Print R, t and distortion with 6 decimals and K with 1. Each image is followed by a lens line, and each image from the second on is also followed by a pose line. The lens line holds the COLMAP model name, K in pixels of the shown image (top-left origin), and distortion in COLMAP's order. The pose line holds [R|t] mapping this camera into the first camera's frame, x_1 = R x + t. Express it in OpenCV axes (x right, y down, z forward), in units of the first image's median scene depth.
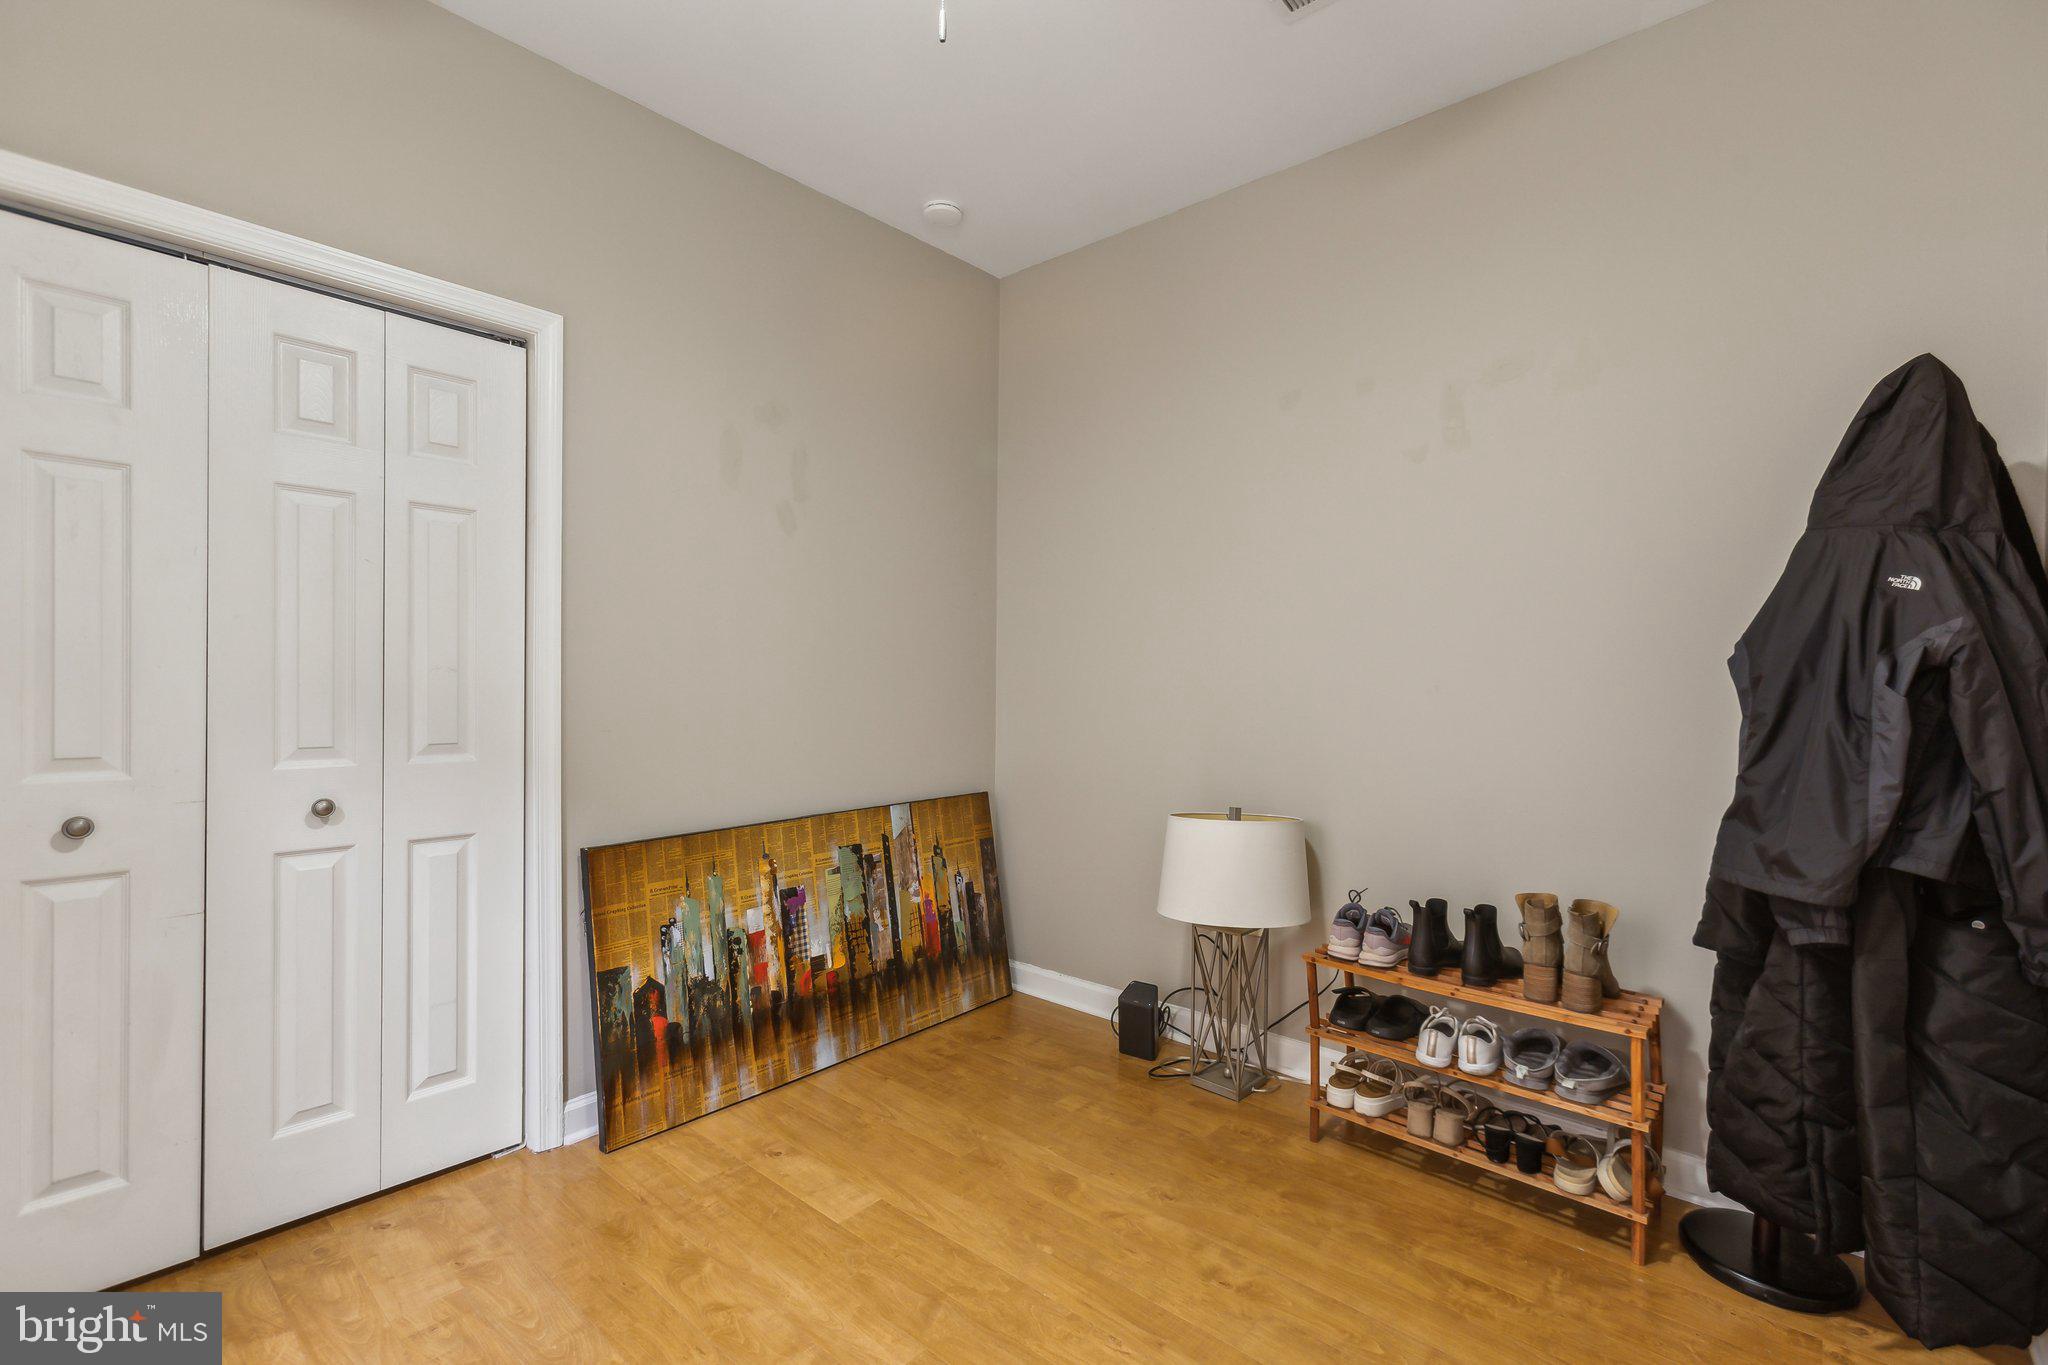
lens RADIAL K [[929.4, 0, 1028.1], [0, 929.4, 685.6], [0, 0, 1]] dist [0.004542, 0.001201]
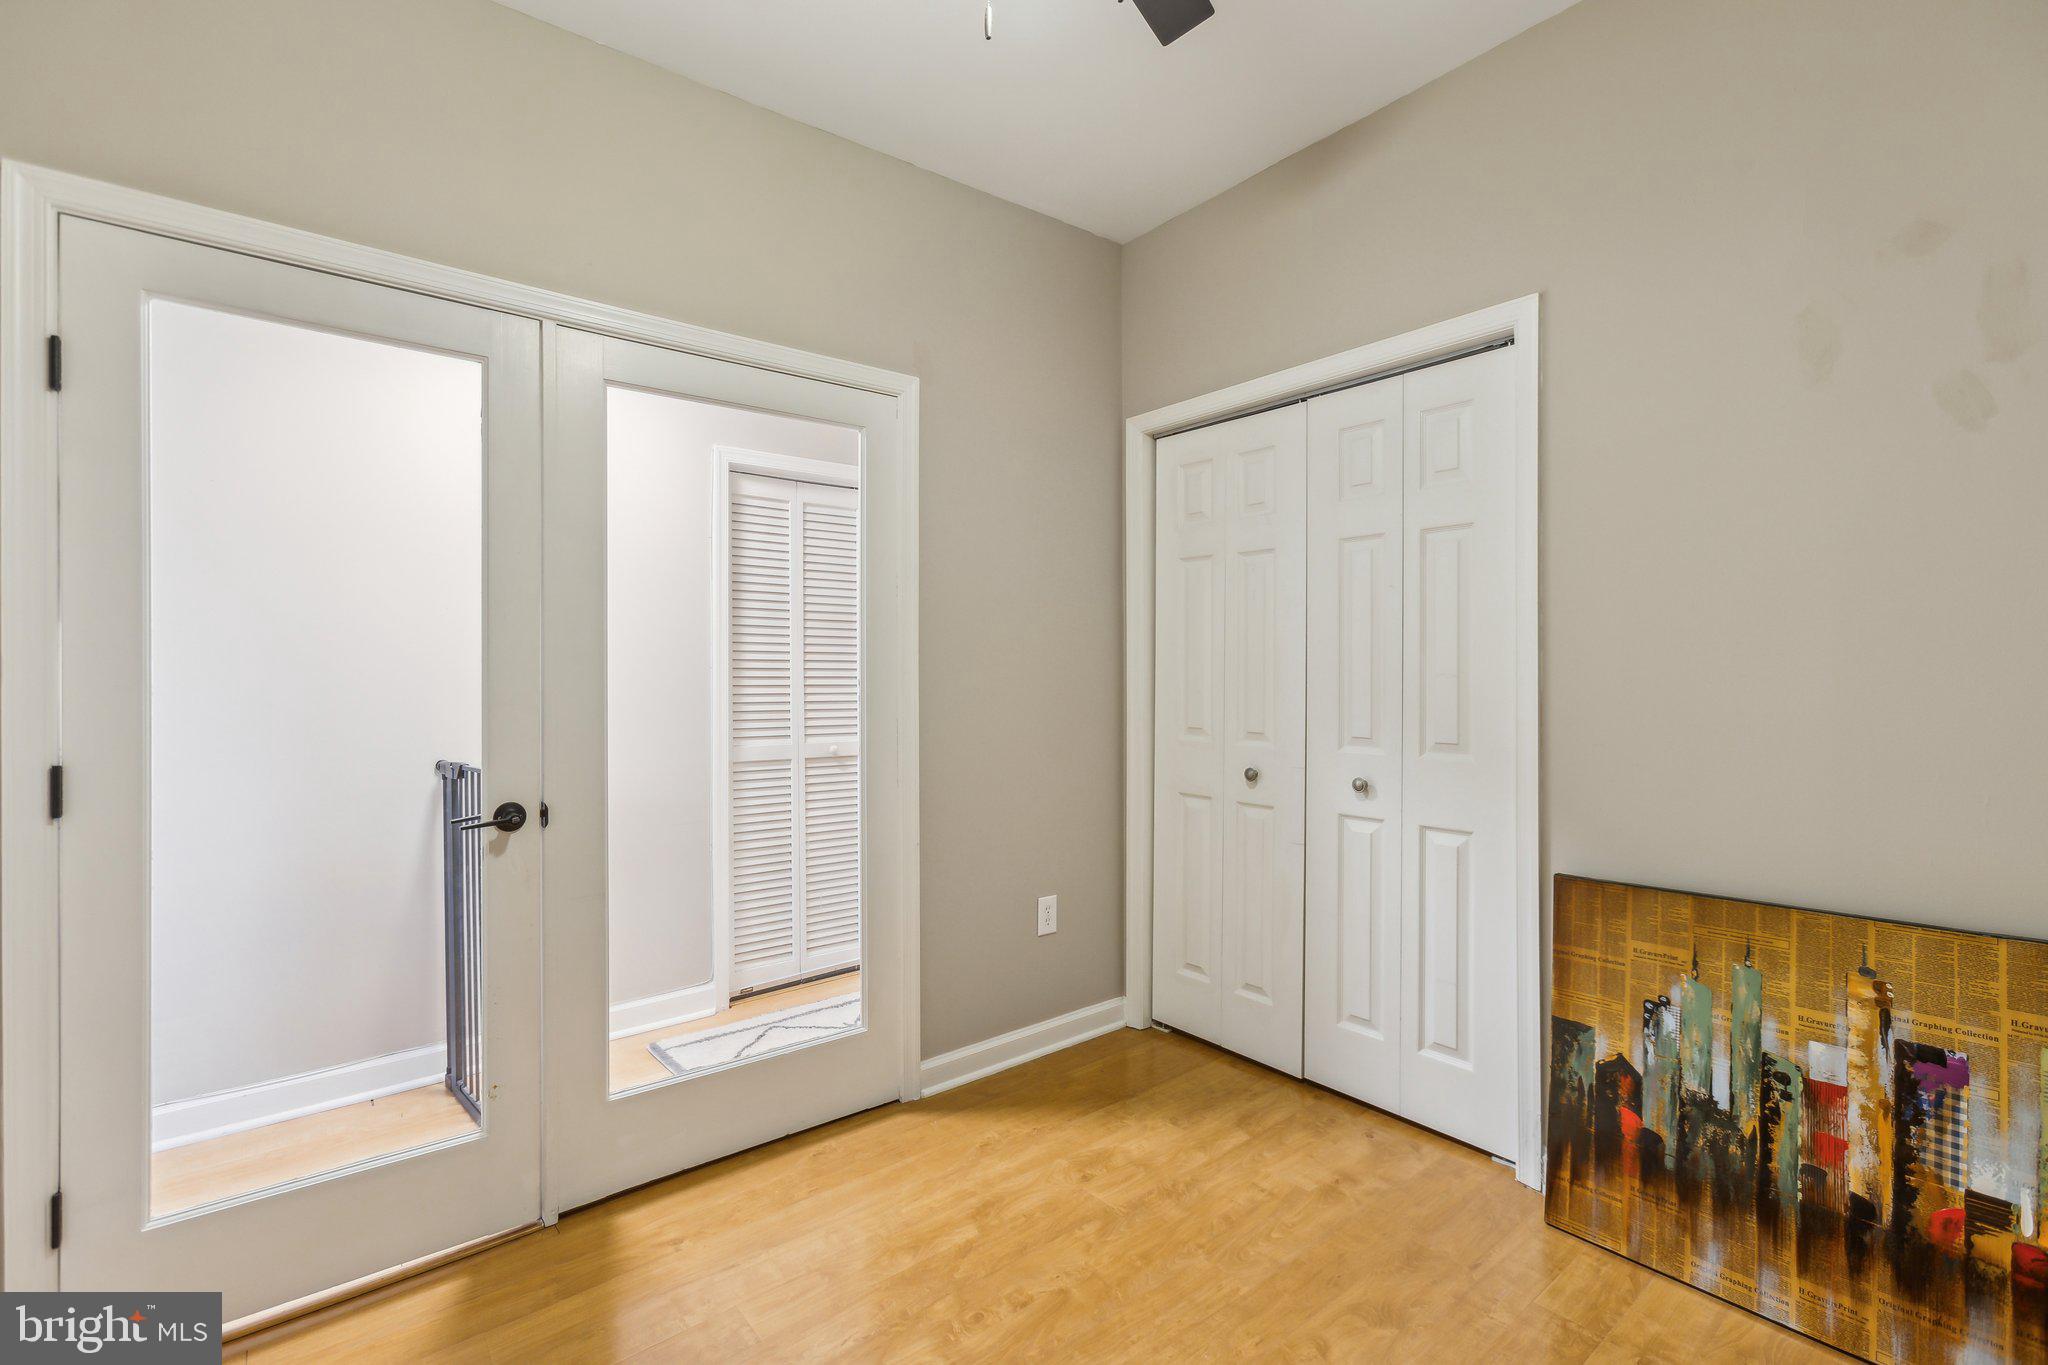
lens RADIAL K [[929.4, 0, 1028.1], [0, 929.4, 684.3], [0, 0, 1]] dist [0.004542, 0.001201]
pose [[-0.181873, -0.006930, -0.983298, 0.465001], [-0.010244, 0.999934, -0.005153, 0.003164], [0.983269, 0.009136, -0.181932, 0.622249]]
